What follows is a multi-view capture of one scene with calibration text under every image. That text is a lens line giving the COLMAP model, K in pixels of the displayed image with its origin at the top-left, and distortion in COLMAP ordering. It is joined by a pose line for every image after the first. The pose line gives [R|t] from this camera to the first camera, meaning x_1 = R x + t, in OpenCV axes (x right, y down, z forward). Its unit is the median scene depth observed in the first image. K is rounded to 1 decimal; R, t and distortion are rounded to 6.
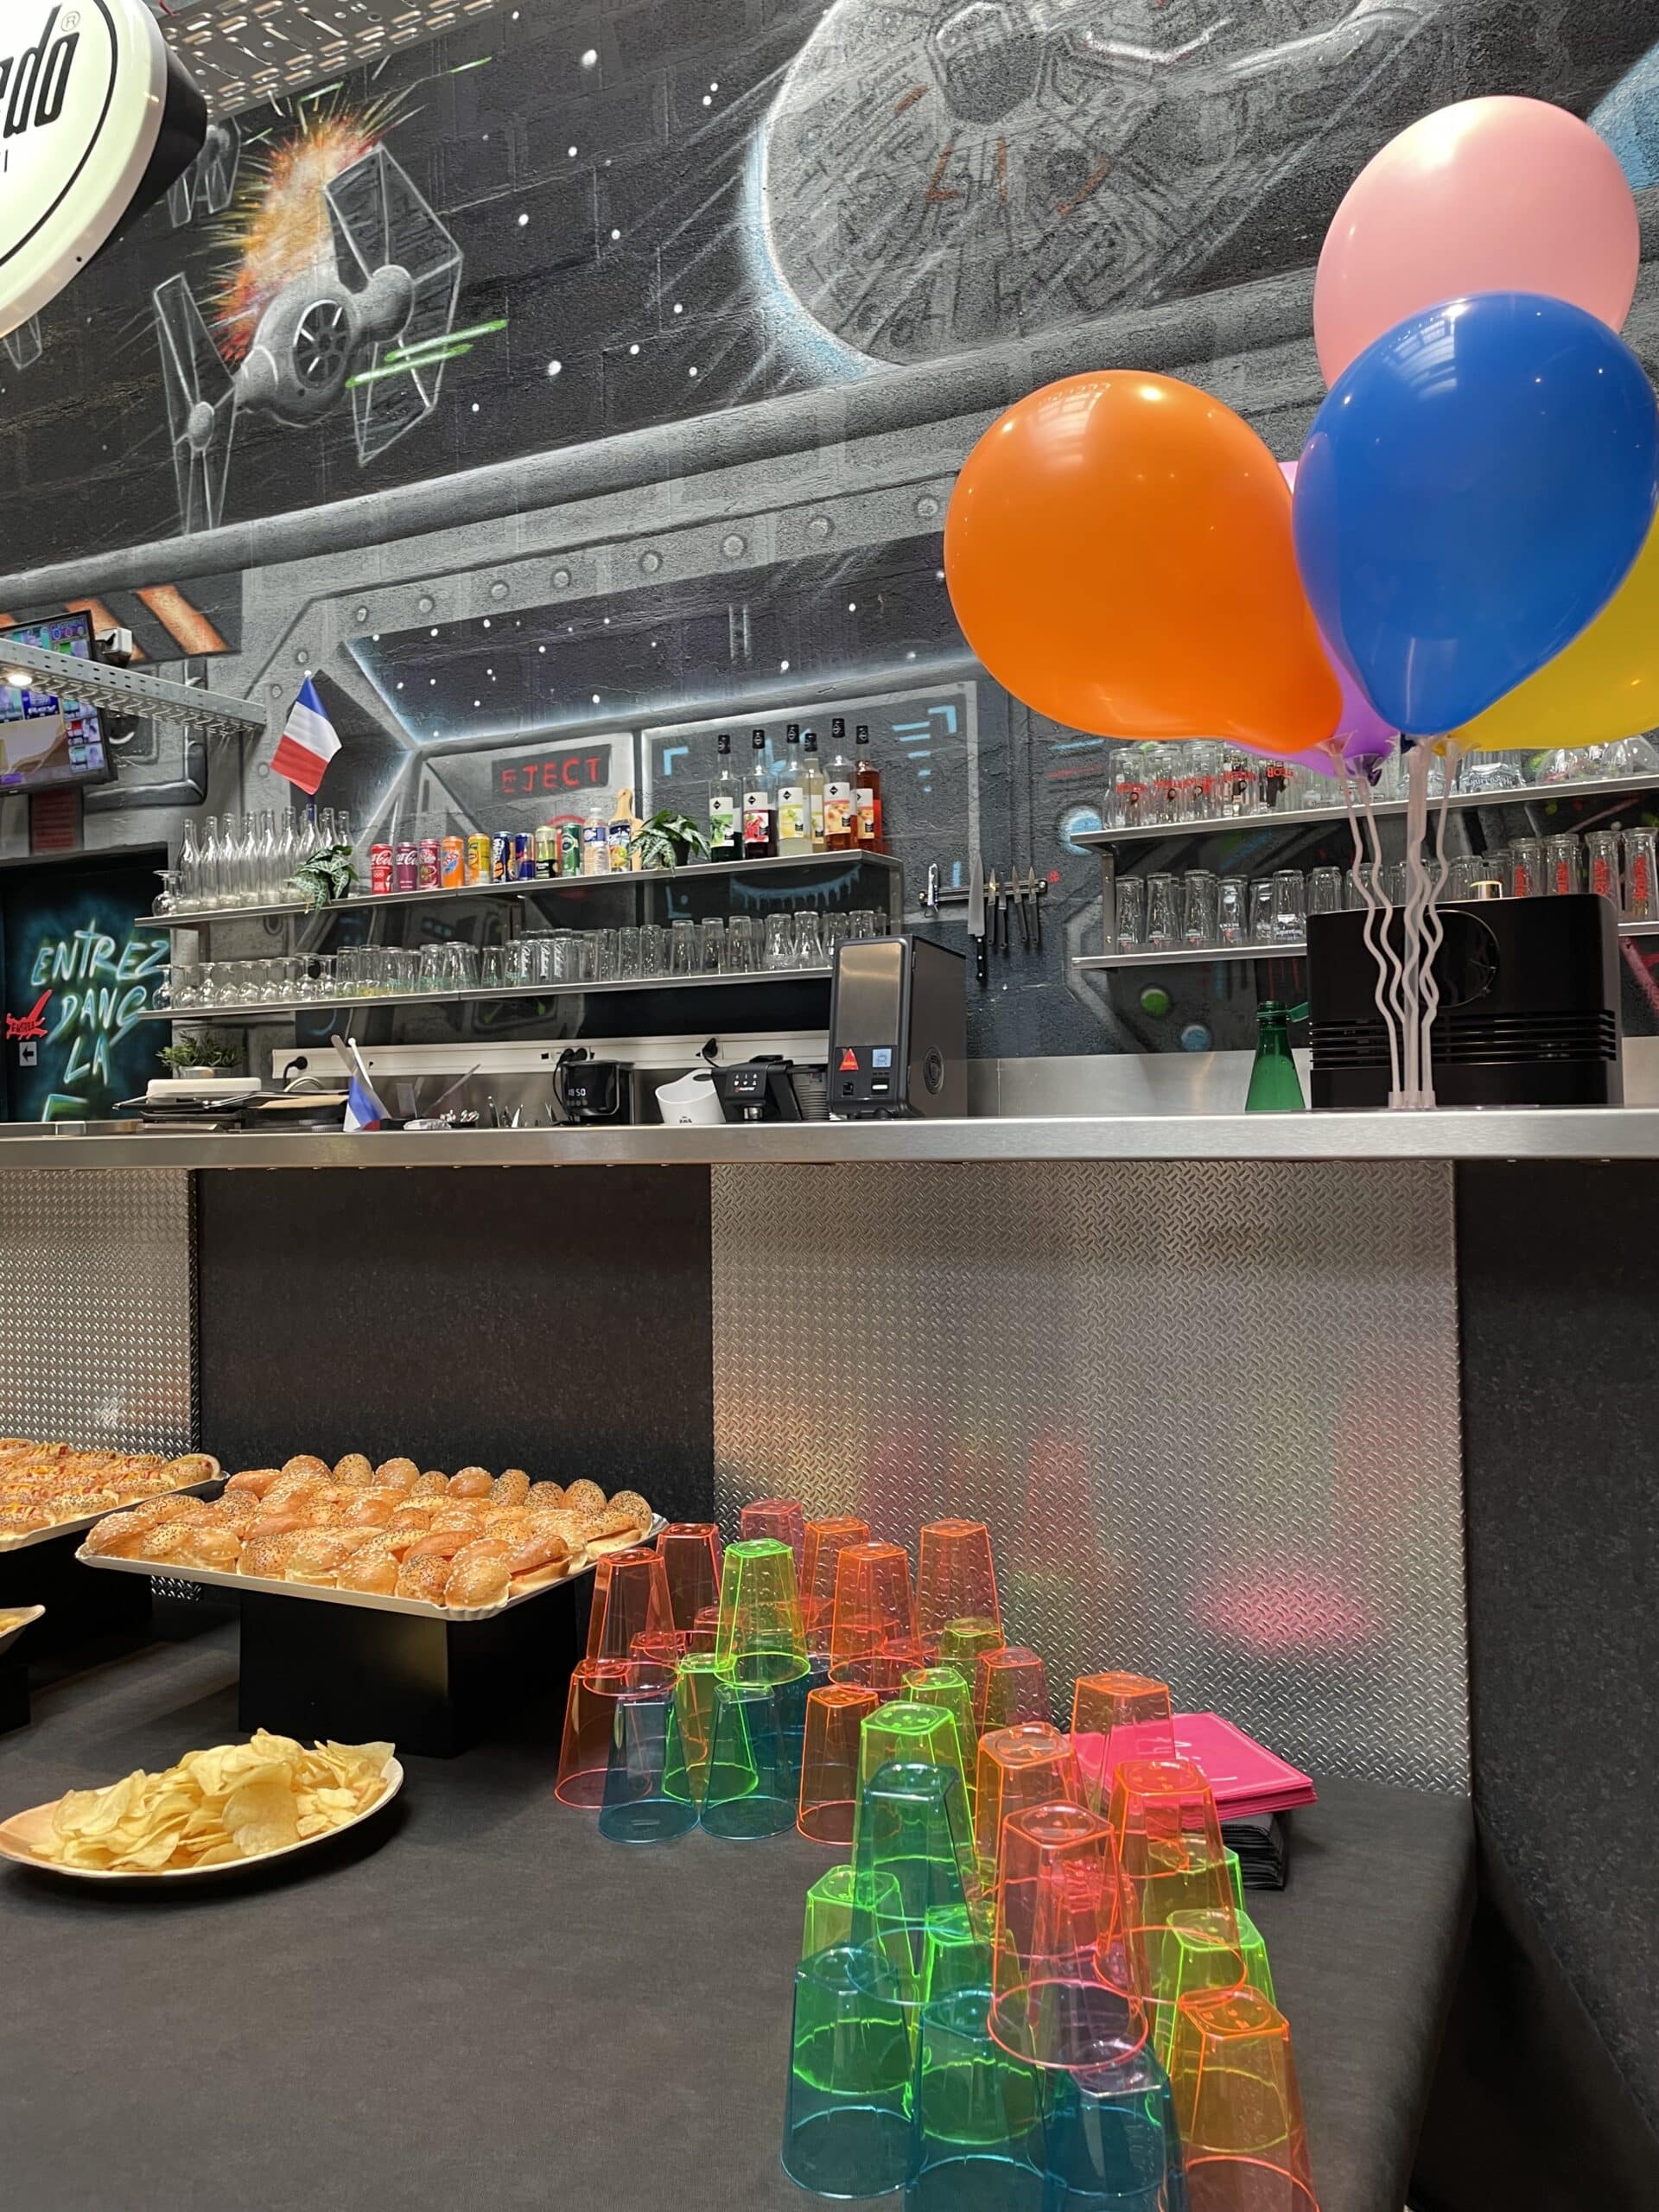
lens RADIAL K [[1780.0, 0, 829.5], [0, 1780.0, 1106.0], [0, 0, 1]] dist [0.083135, -0.101182]
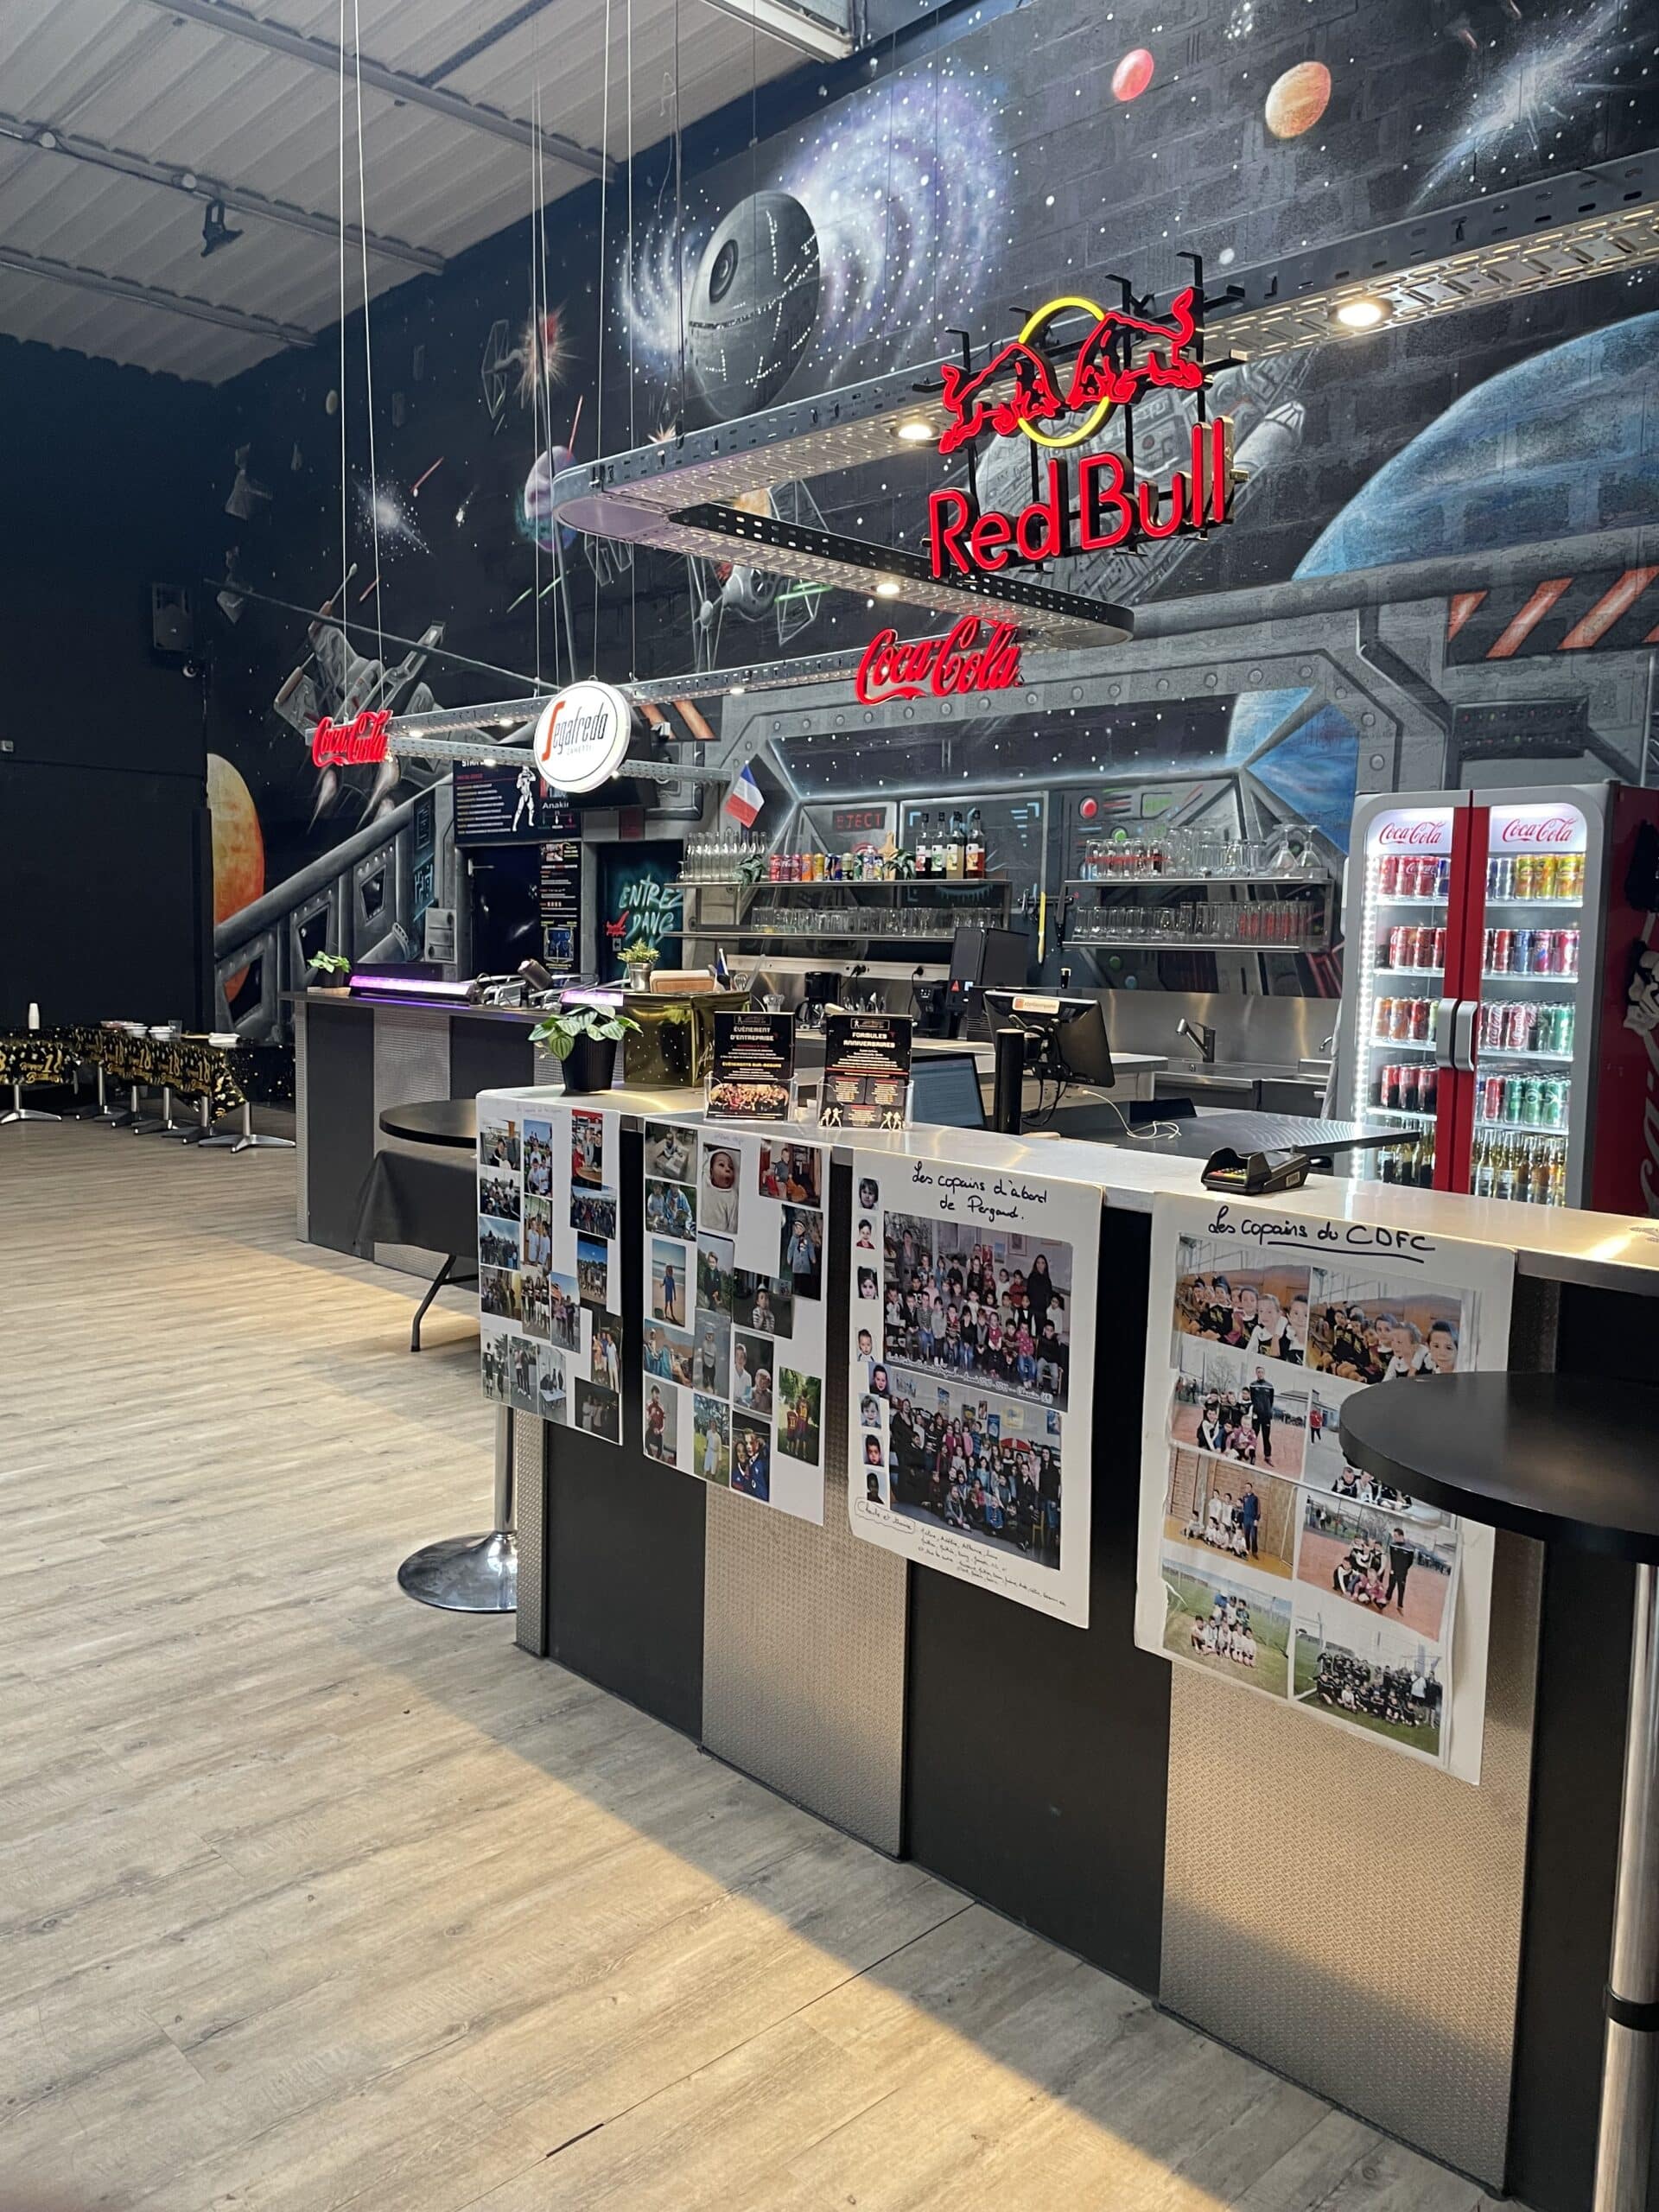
lens RADIAL K [[1780.0, 0, 829.5], [0, 1780.0, 1106.0], [0, 0, 1]] dist [0.083135, -0.101182]
pose [[0.947244, 0.067670, -0.313288, 0.433943], [-0.035499, 0.993595, 0.107281, -0.085188], [0.318541, -0.090499, 0.943579, -0.842248]]
